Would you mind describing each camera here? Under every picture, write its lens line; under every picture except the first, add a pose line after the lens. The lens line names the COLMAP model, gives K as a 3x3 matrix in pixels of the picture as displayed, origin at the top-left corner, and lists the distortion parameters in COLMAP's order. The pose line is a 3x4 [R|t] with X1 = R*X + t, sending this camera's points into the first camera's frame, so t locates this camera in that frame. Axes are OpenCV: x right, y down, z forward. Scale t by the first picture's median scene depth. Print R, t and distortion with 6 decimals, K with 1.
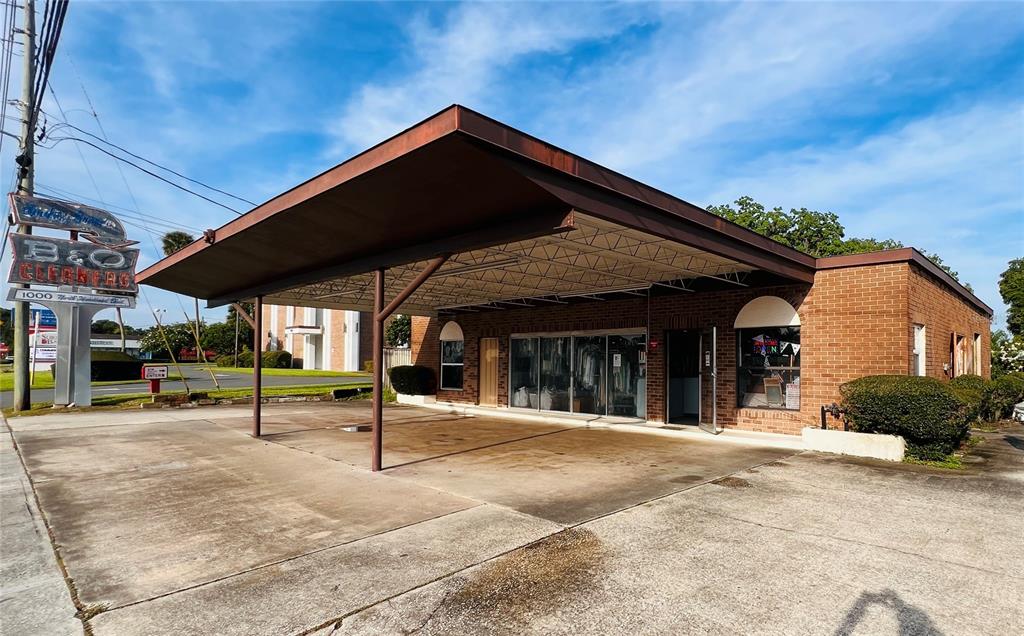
lens RADIAL K [[548.5, 0, 605.2], [0, 548.5, 355.8], [0, 0, 1]] dist [-0.003029, 0.003285]
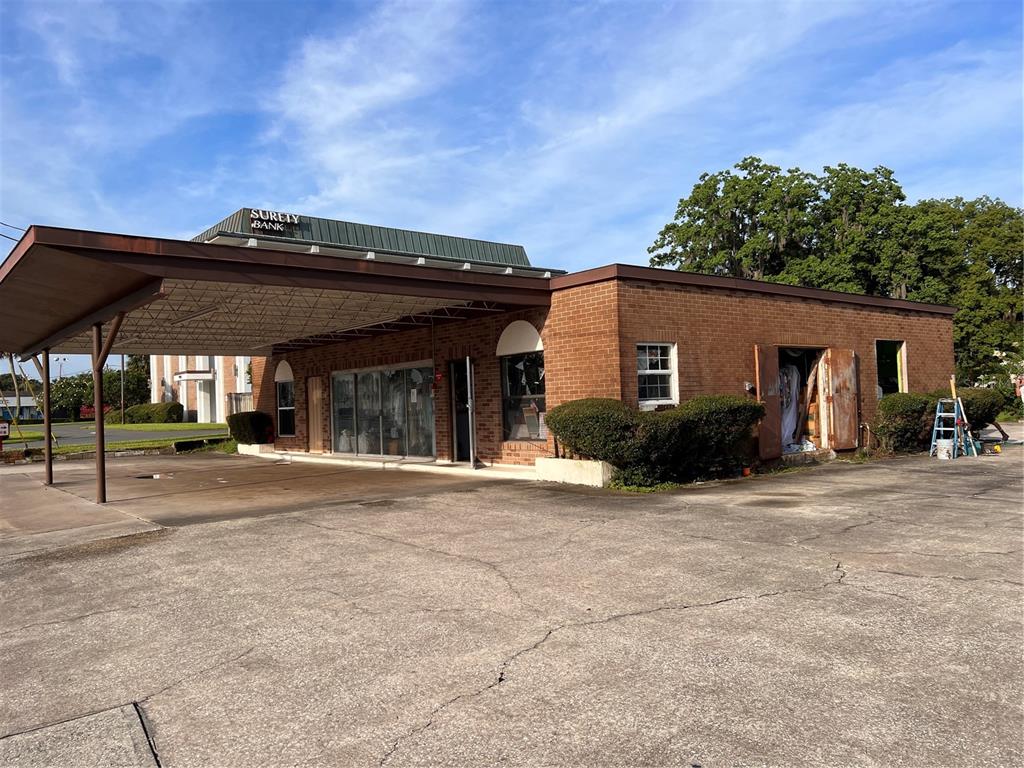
lens RADIAL K [[783.1, 0, 501.3], [0, 783.1, 393.4], [0, 0, 1]] dist [0.061374, -0.065031]
pose [[0.980102, -0.046062, -0.193077, 0.402617], [0.046458, 0.998917, -0.002478, 0.013837], [0.192982, -0.006542, 0.981180, -0.247479]]
